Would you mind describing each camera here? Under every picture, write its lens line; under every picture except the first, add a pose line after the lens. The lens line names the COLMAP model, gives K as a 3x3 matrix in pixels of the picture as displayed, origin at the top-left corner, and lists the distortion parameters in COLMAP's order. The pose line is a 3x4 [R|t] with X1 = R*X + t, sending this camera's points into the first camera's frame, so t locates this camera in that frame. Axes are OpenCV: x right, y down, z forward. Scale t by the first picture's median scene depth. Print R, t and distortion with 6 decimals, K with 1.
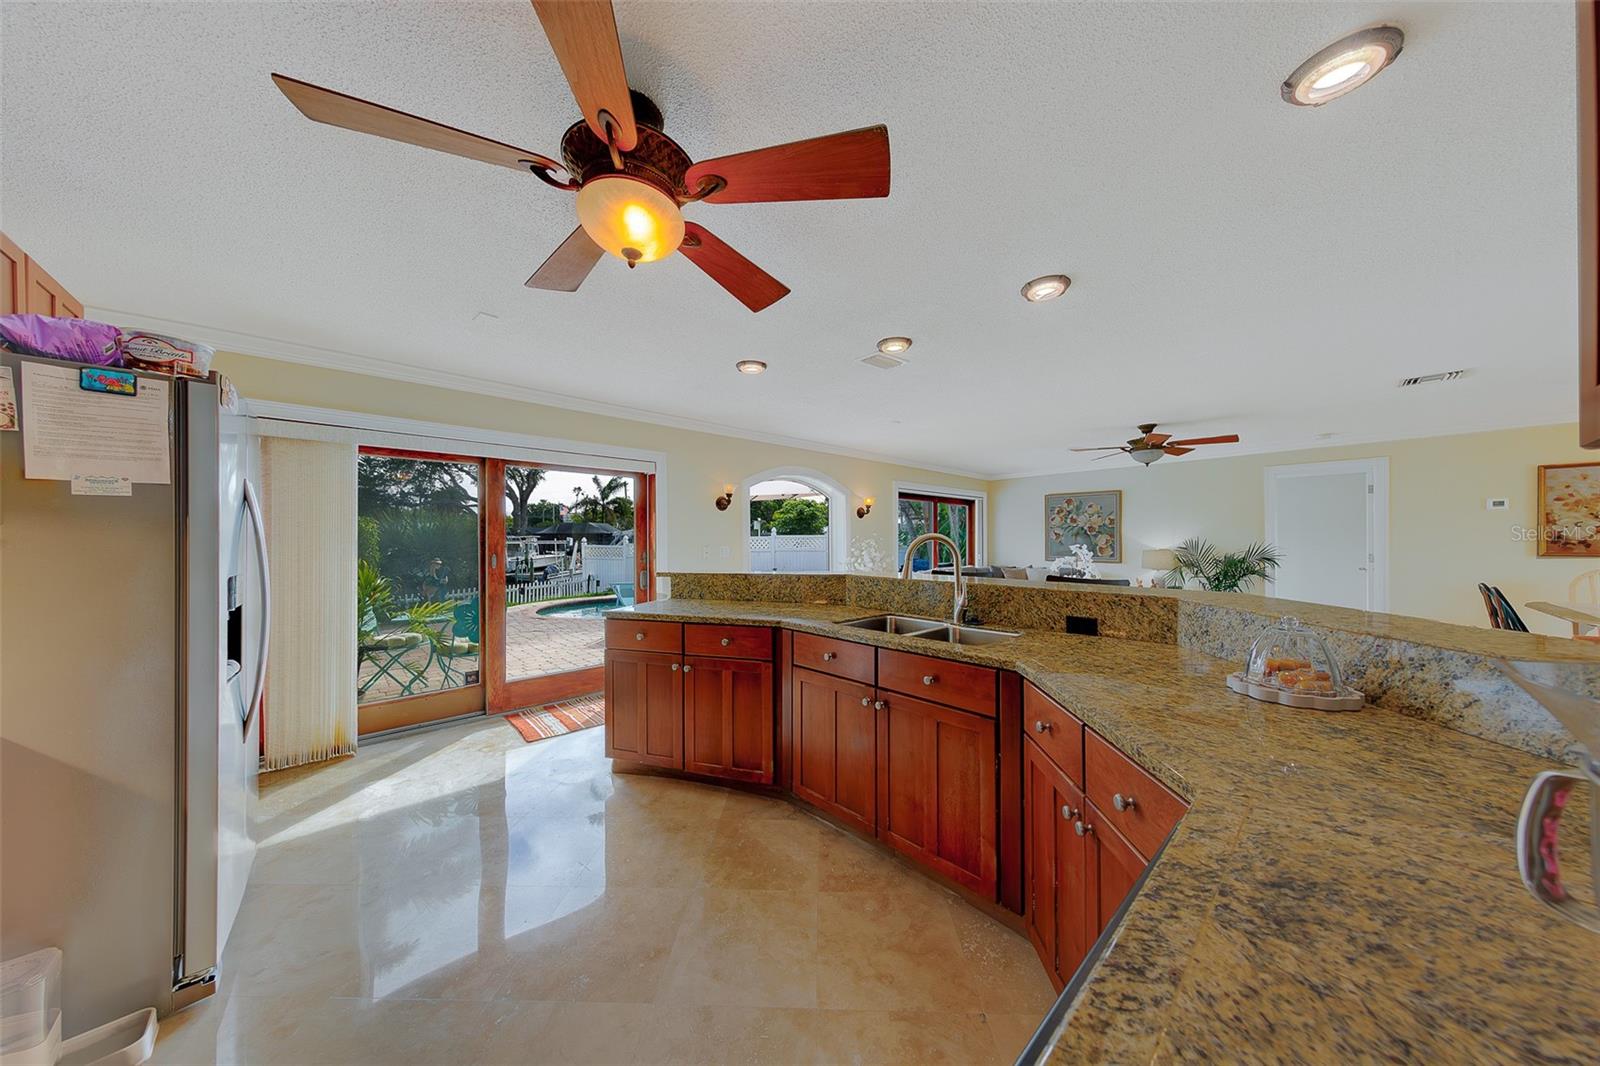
lens RADIAL K [[507.9, 0, 807.2], [0, 507.9, 541.9], [0, 0, 1]] dist [0.005111, -0.000045]
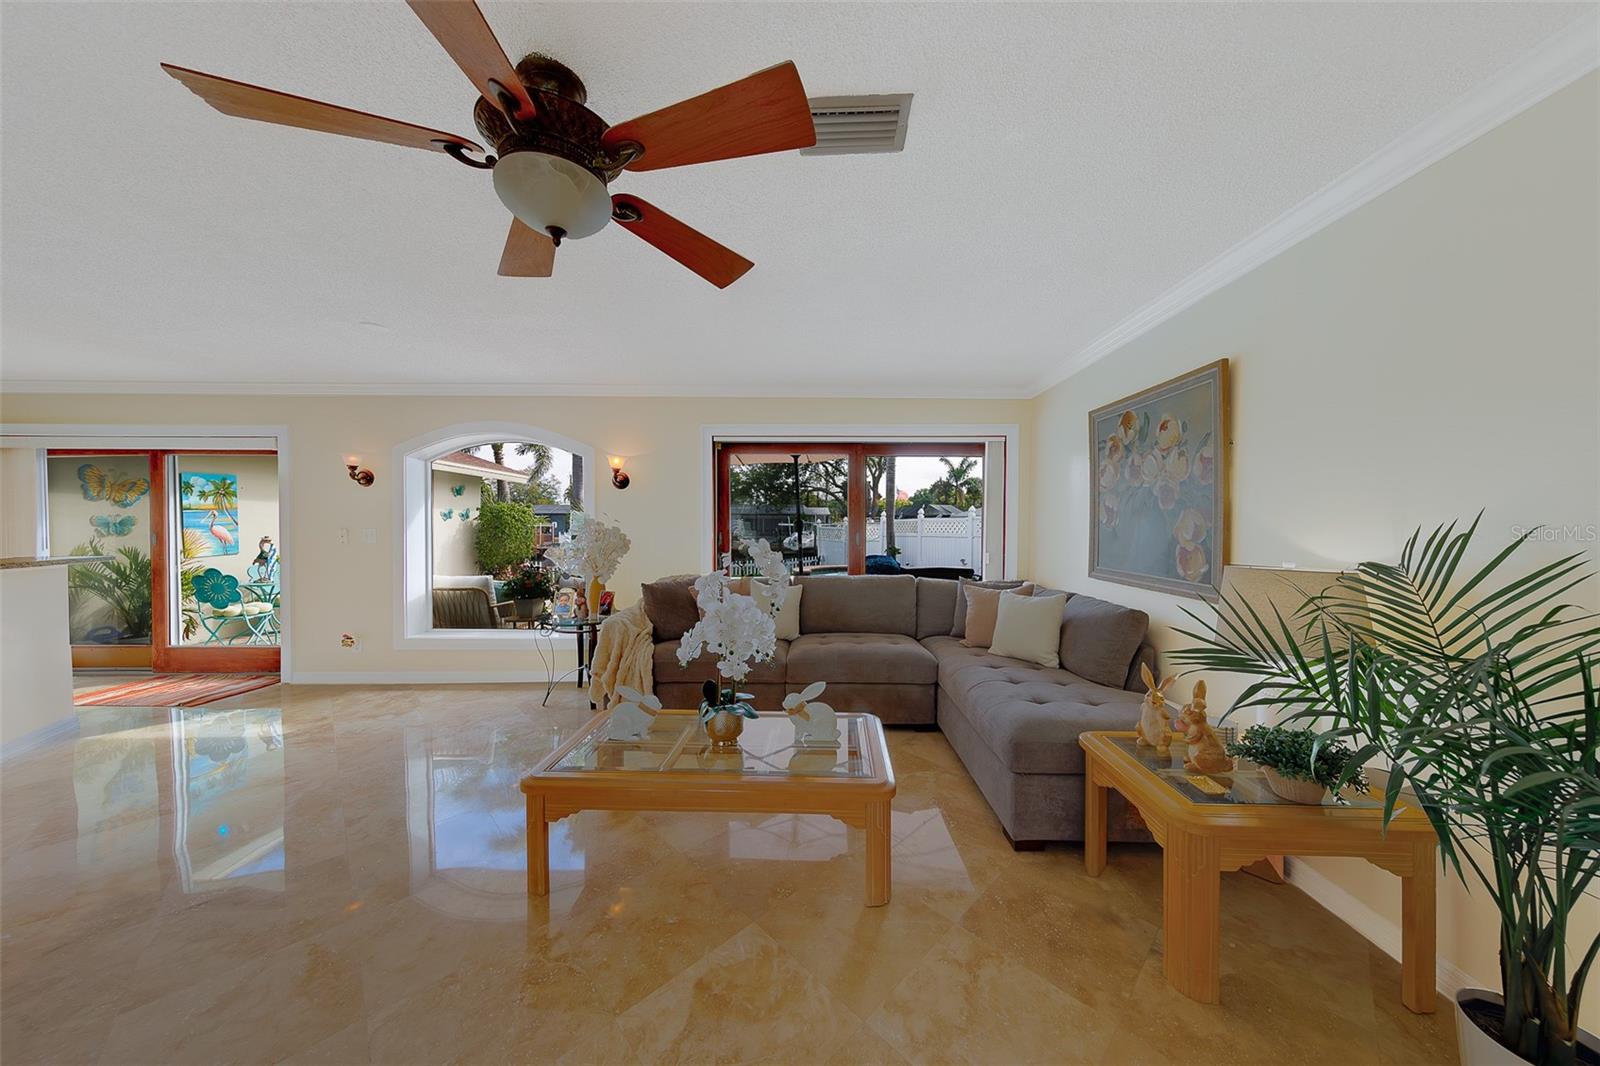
lens RADIAL K [[507.9, 0, 807.0], [0, 507.9, 529.0], [0, 0, 1]] dist [0.005111, -0.000045]
pose [[0.729116, 0.011467, -0.684294, 1.002779], [-0.003471, 0.999909, 0.013058, -0.007738], [0.684381, -0.007145, 0.729089, 0.955131]]
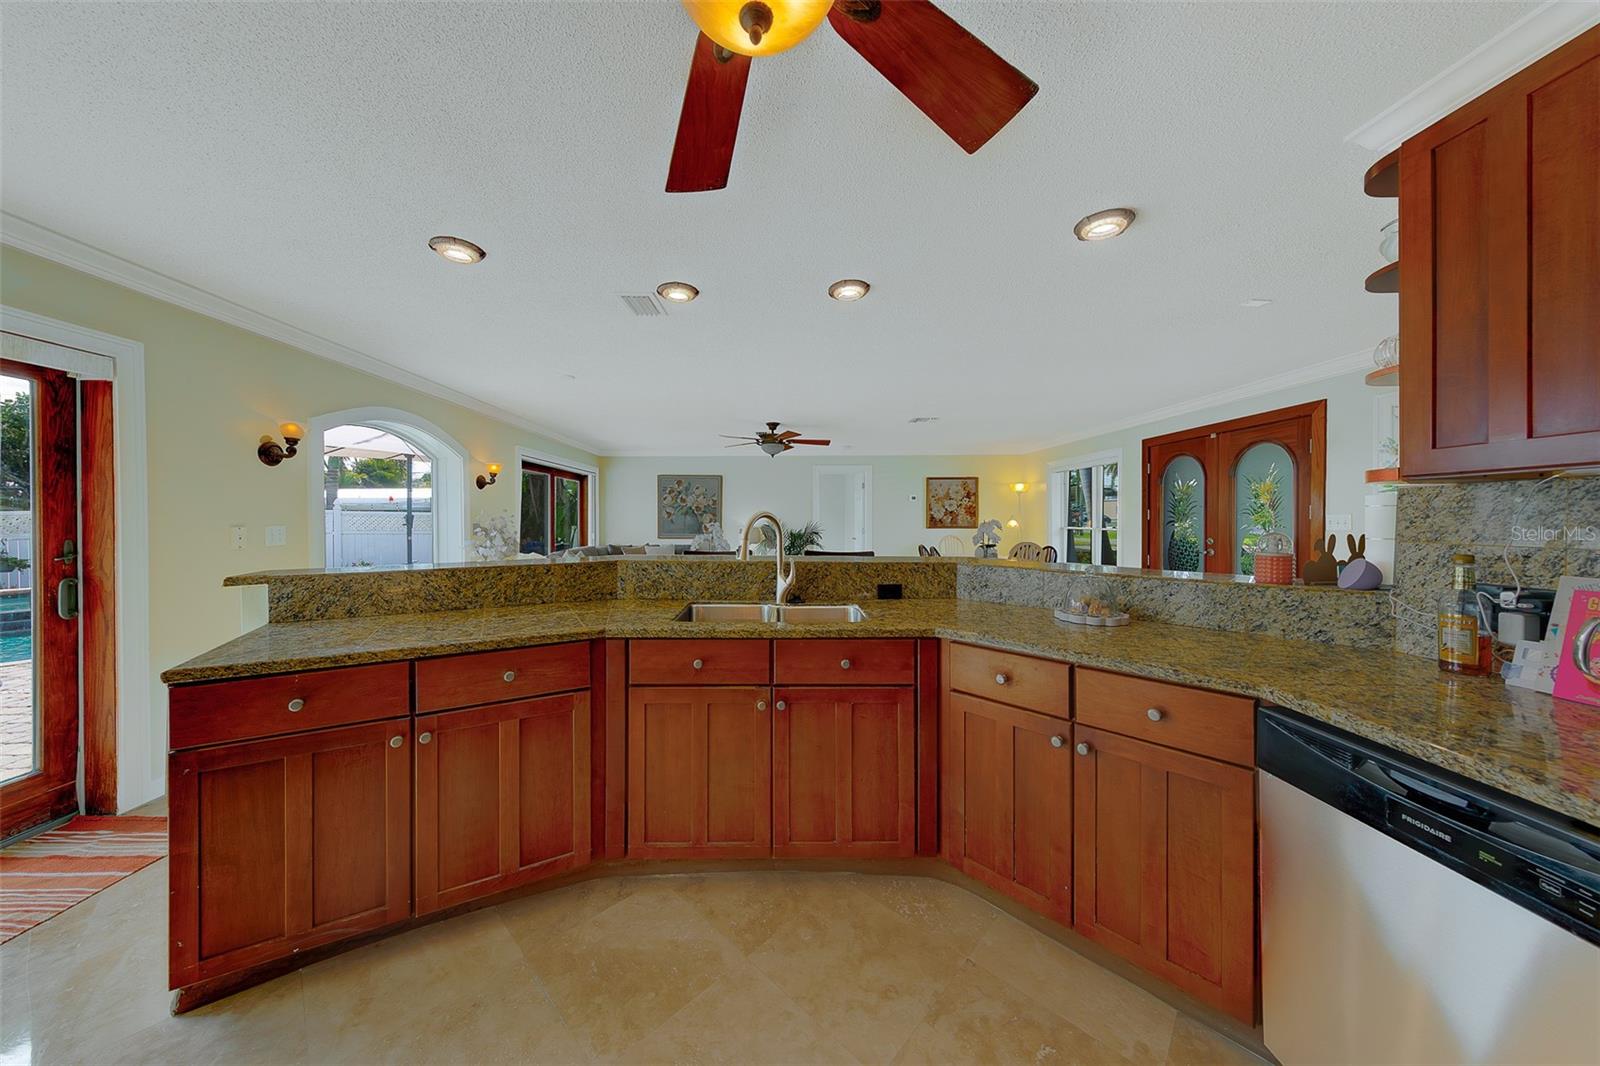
lens RADIAL K [[507.9, 0, 779.0], [0, 507.9, 523.6], [0, 0, 1]] dist [0.005111, -0.000045]
pose [[0.678613, -0.003585, 0.734487, -0.226830], [-0.001789, 0.999977, 0.006534, 0.000597], [-0.734494, -0.005748, 0.678591, 0.183111]]
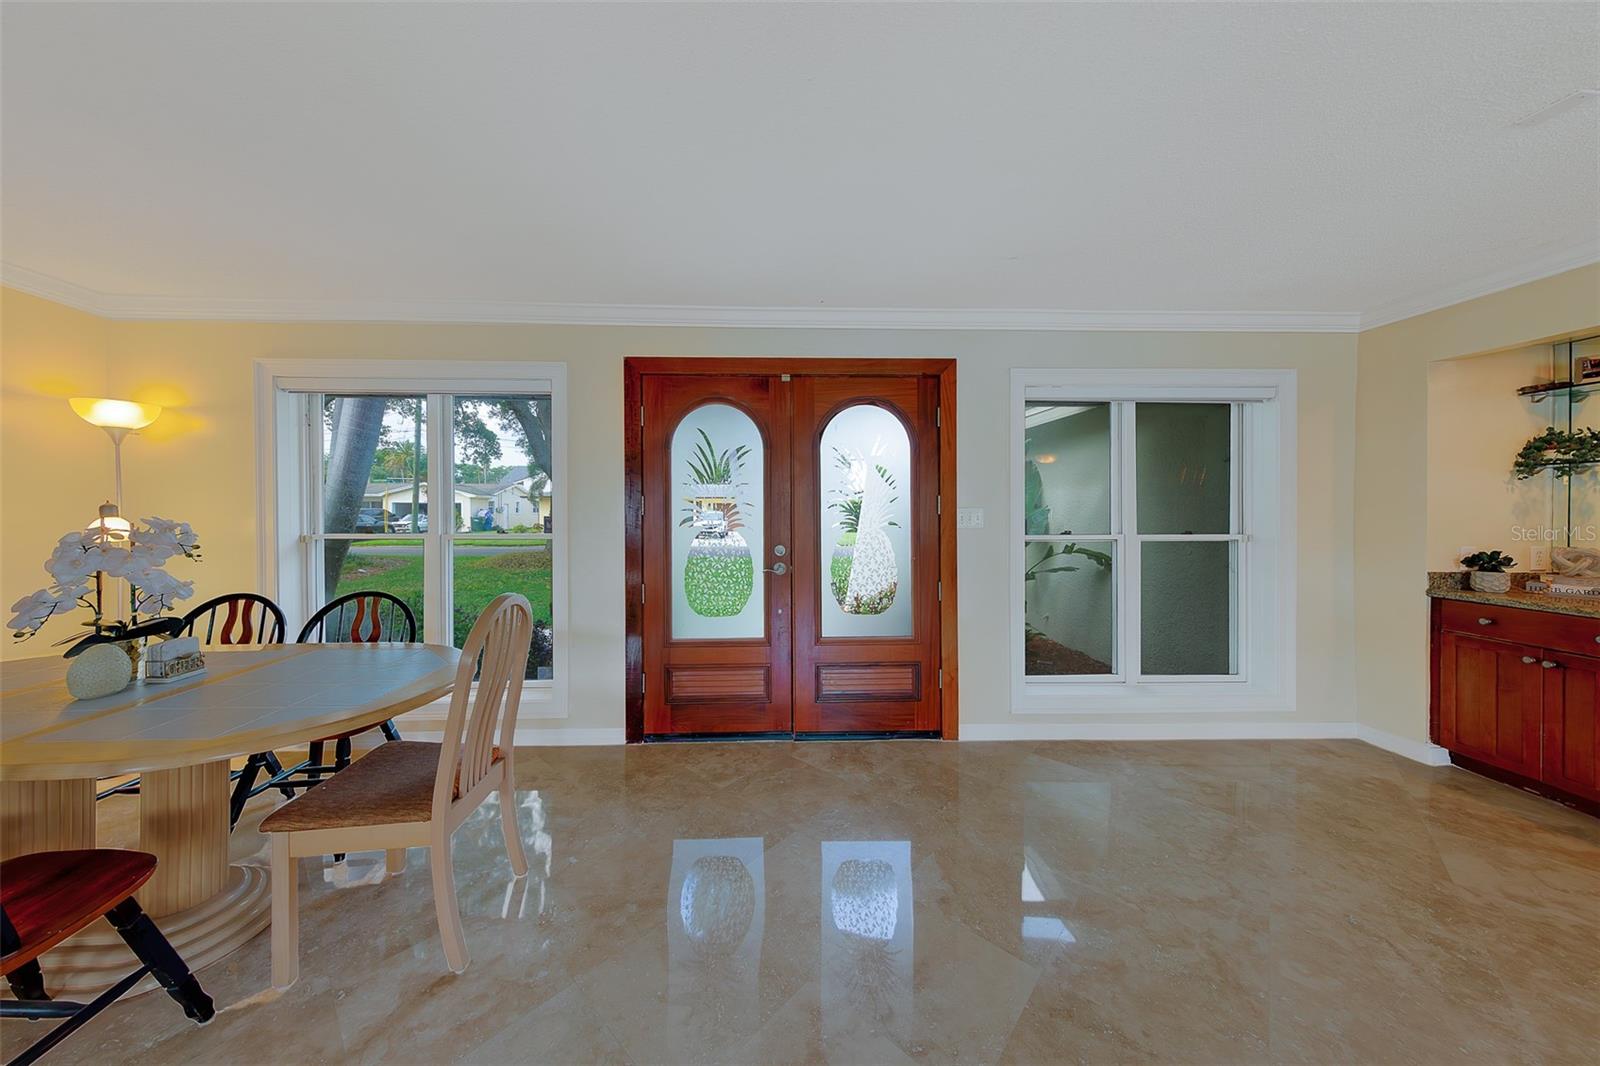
lens RADIAL K [[507.9, 0, 774.4], [0, 507.9, 515.7], [0, 0, 1]] dist [0.005111, -0.000045]
pose [[-0.754775, -0.003471, 0.655975, 0.722703], [0.001629, 0.999973, 0.007166, -0.006692], [-0.655982, 0.006478, -0.754749, 0.720564]]
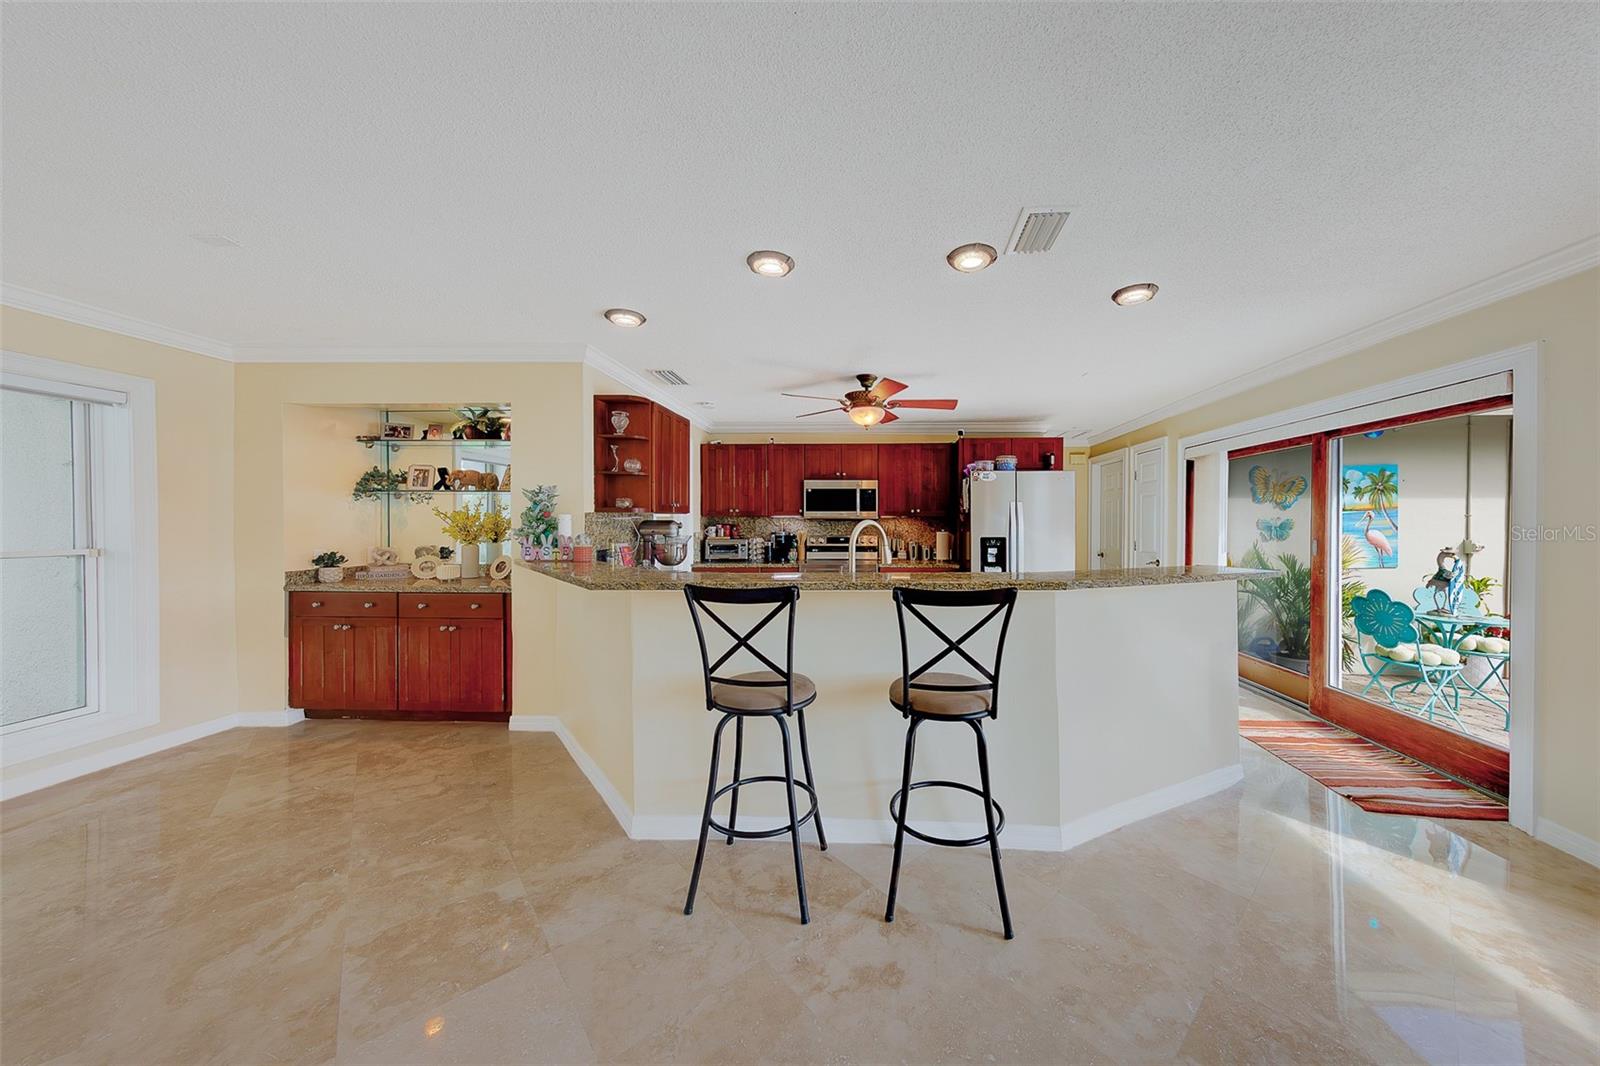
lens RADIAL K [[507.9, 0, 858.7], [0, 507.9, 538.0], [0, 0, 1]] dist [0.005111, -0.000045]
pose [[-0.706302, 0.019989, -0.707629, 0.488899], [-0.000968, 0.999573, 0.029202, -0.007344], [0.707910, 0.021310, -0.705981, 0.872409]]
